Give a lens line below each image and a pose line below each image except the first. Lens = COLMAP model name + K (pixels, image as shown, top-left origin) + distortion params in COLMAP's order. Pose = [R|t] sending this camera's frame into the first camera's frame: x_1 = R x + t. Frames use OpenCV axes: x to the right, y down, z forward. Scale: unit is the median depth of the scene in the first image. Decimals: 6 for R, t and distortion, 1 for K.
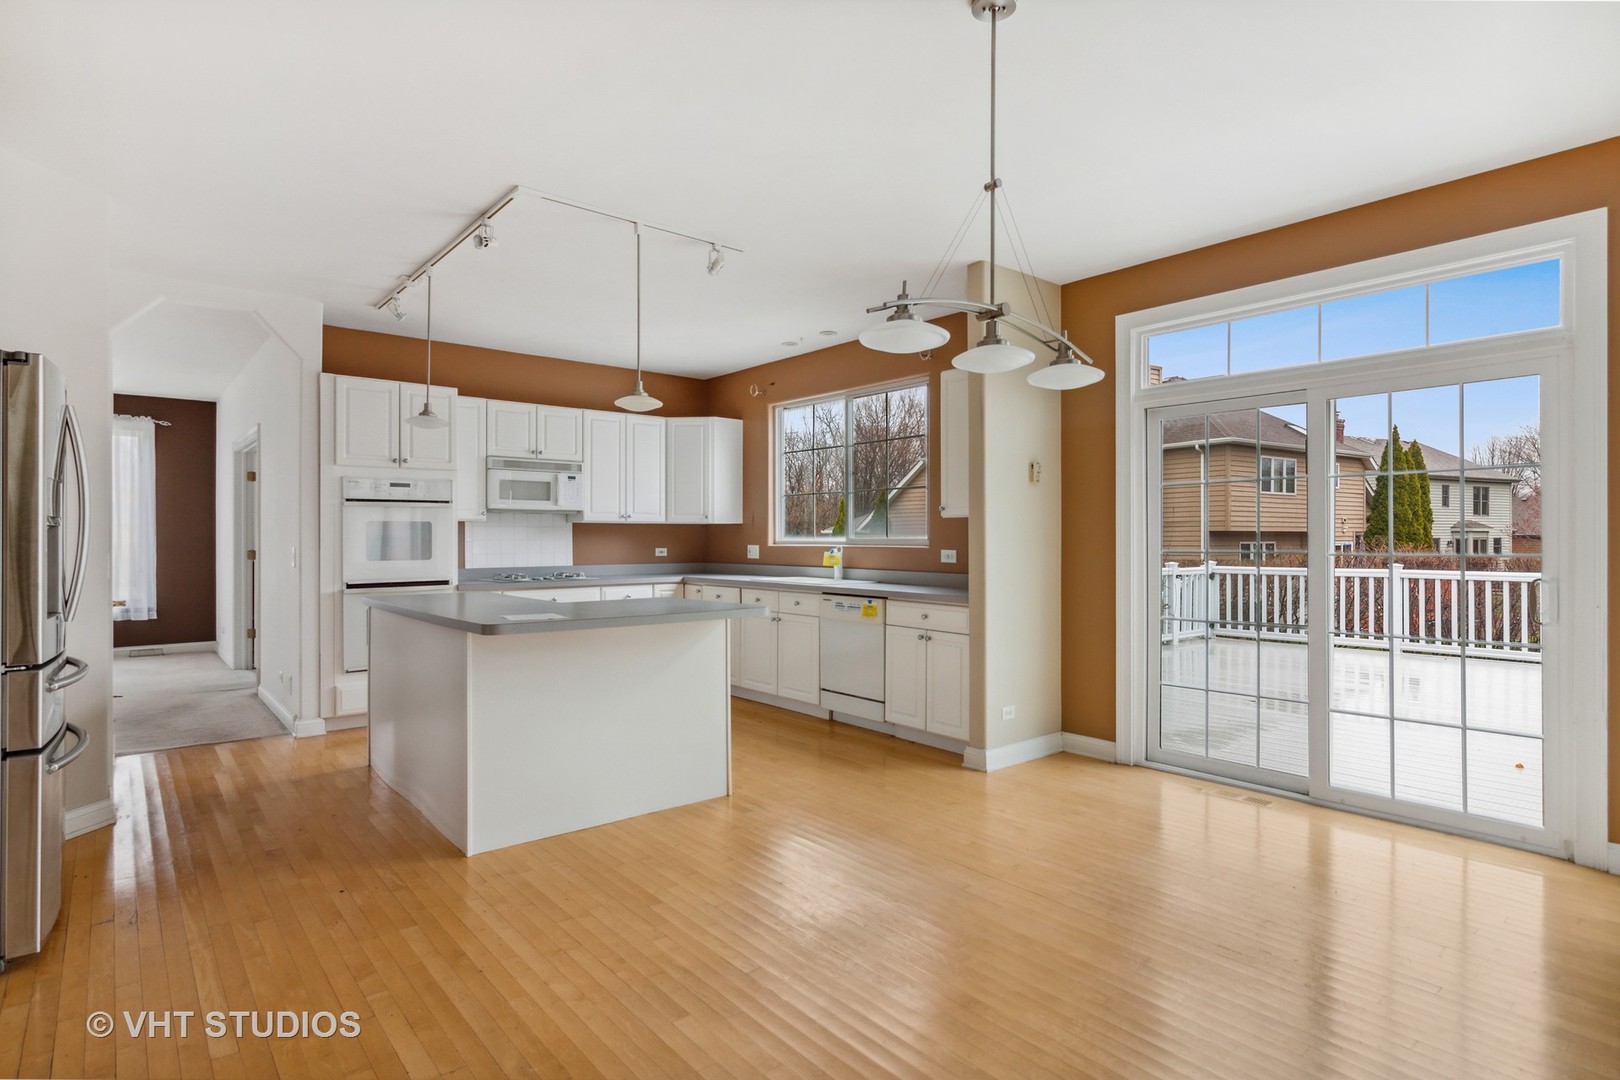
lens RADIAL K [[830.2, 0, 809.9], [0, 830.2, 537.8], [0, 0, 1]] dist [-0.002072, -0.000138]
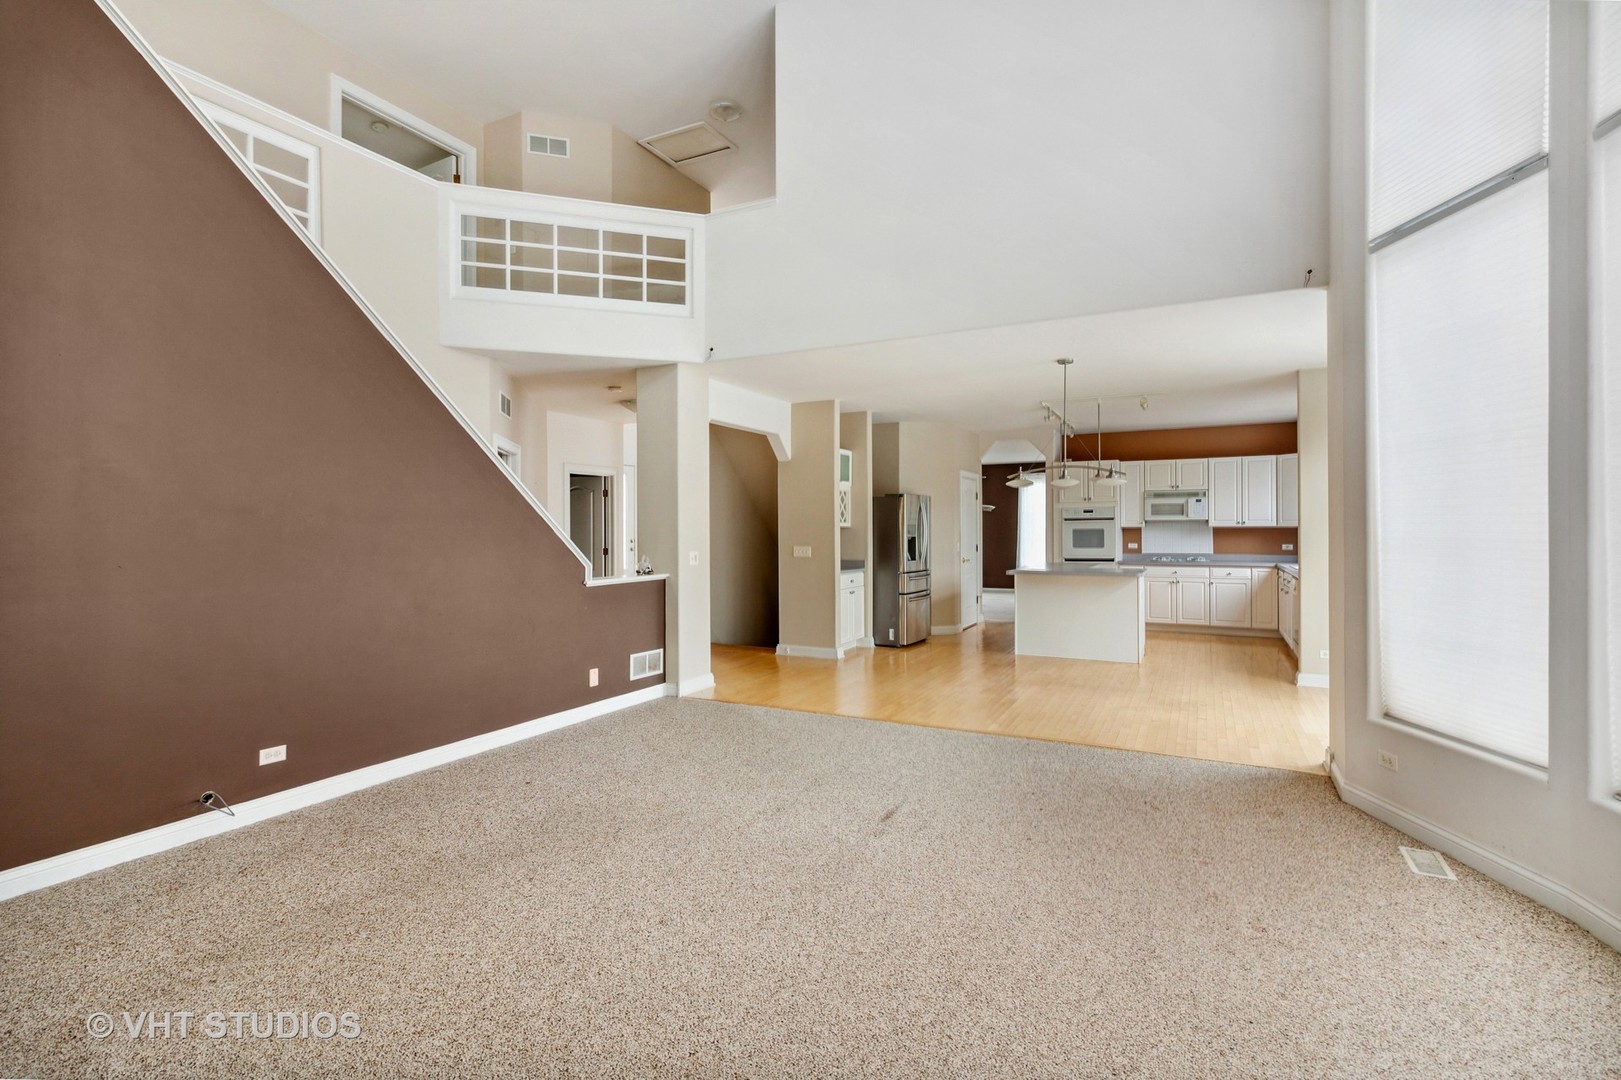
lens RADIAL K [[755.4, 0, 809.5], [0, 755.4, 539.5], [0, 0, 1]] dist [-0.001641, -0.000106]
pose [[0.409695, 0.001919, -0.912221, 0.776054], [0.000838, 0.999997, 0.002480, 0.000900], [0.912222, -0.001781, 0.409692, -0.324680]]
